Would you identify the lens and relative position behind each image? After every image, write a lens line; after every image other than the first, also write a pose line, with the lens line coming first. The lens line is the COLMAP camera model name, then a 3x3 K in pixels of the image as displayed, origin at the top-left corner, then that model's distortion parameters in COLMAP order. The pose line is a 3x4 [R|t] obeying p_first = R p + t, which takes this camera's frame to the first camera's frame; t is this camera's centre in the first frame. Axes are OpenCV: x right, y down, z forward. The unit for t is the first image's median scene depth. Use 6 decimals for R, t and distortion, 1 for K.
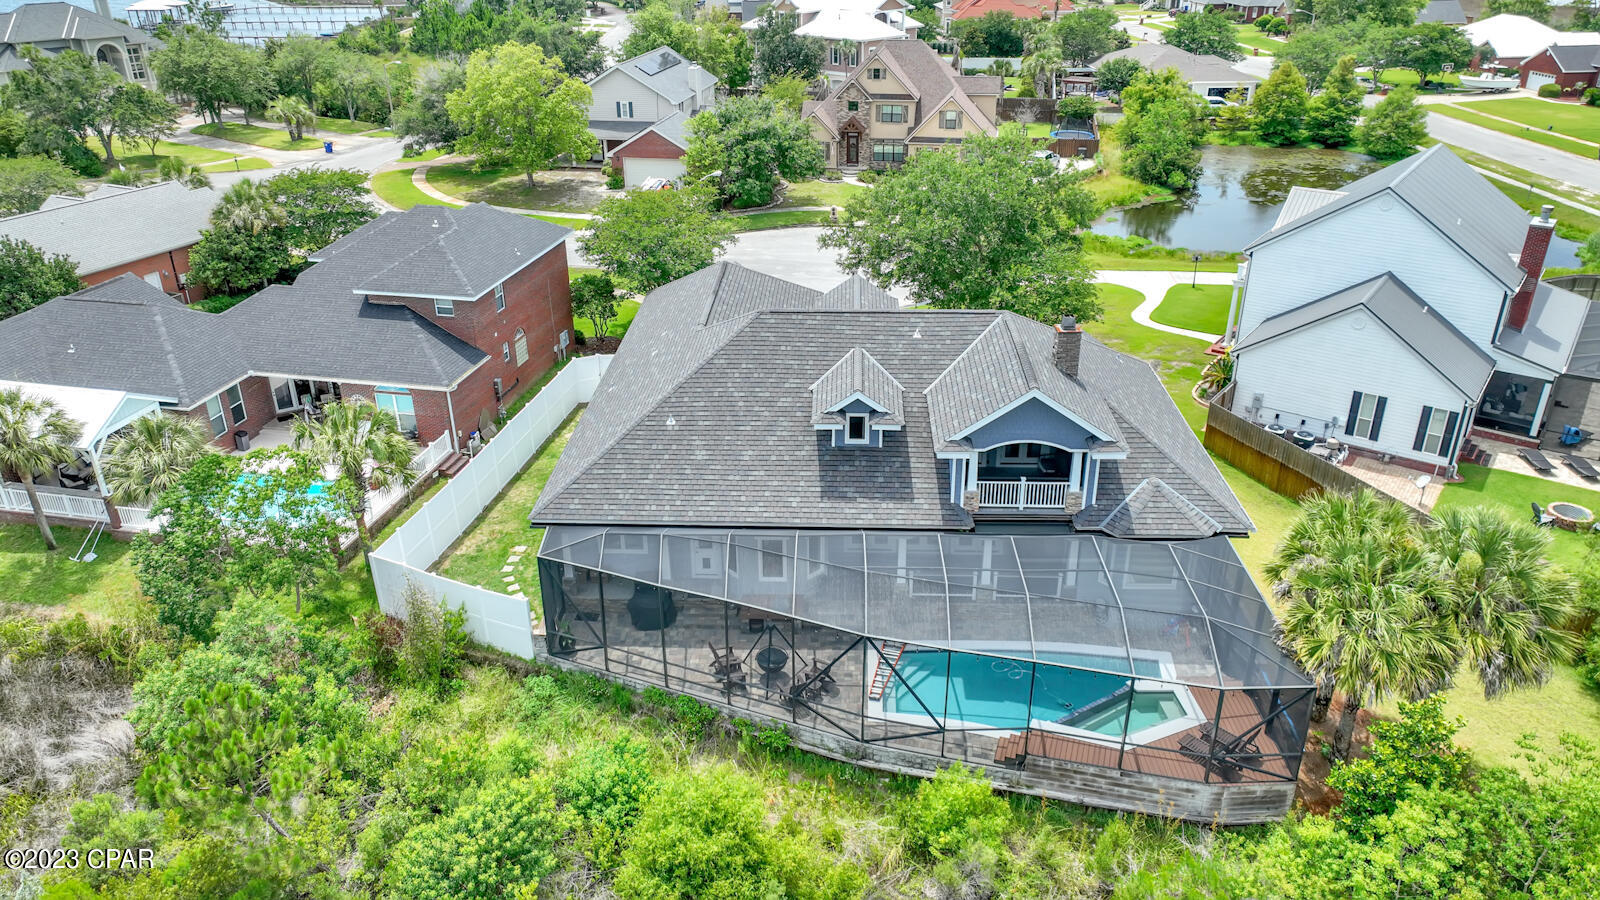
lens RADIAL K [[1113.3, 0, 800.0], [0, 1113.3, 450.0], [0, 0, 1]] dist [0.000324, 0.000315]
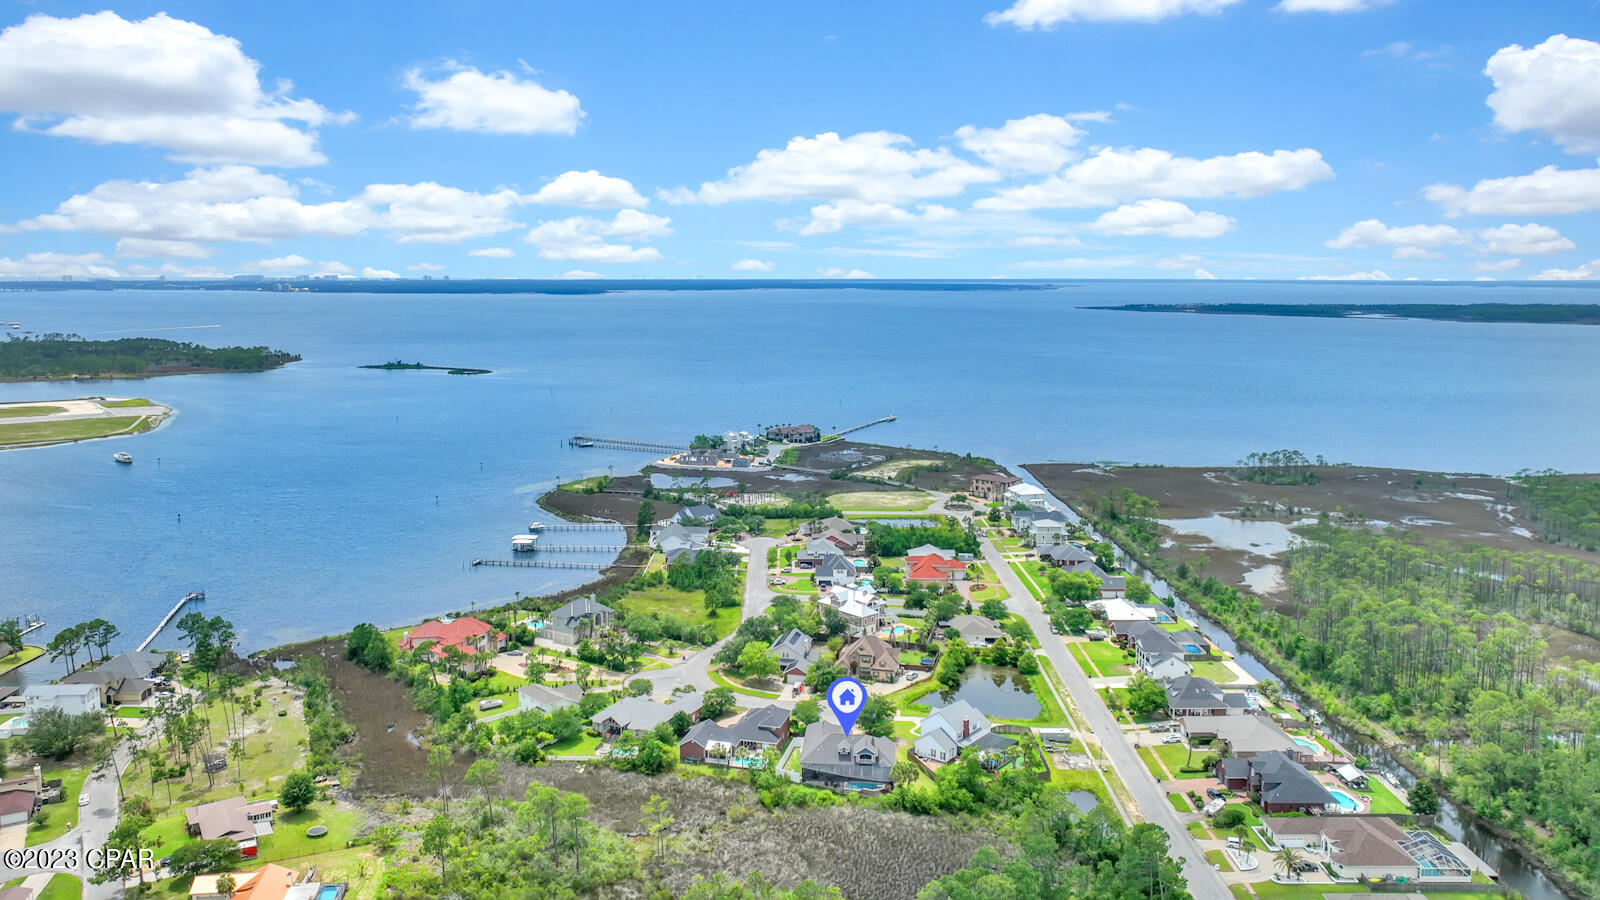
lens RADIAL K [[967.3, 0, 800.0], [0, 967.3, 450.0], [0, 0, 1]] dist [0.000263, 0.000210]
pose [[0.998859, 0.013506, -0.045815, 0.023152], [-0.028362, 0.939488, -0.341405, 0.260647], [0.038432, 0.342314, 0.938799, -4.966955]]
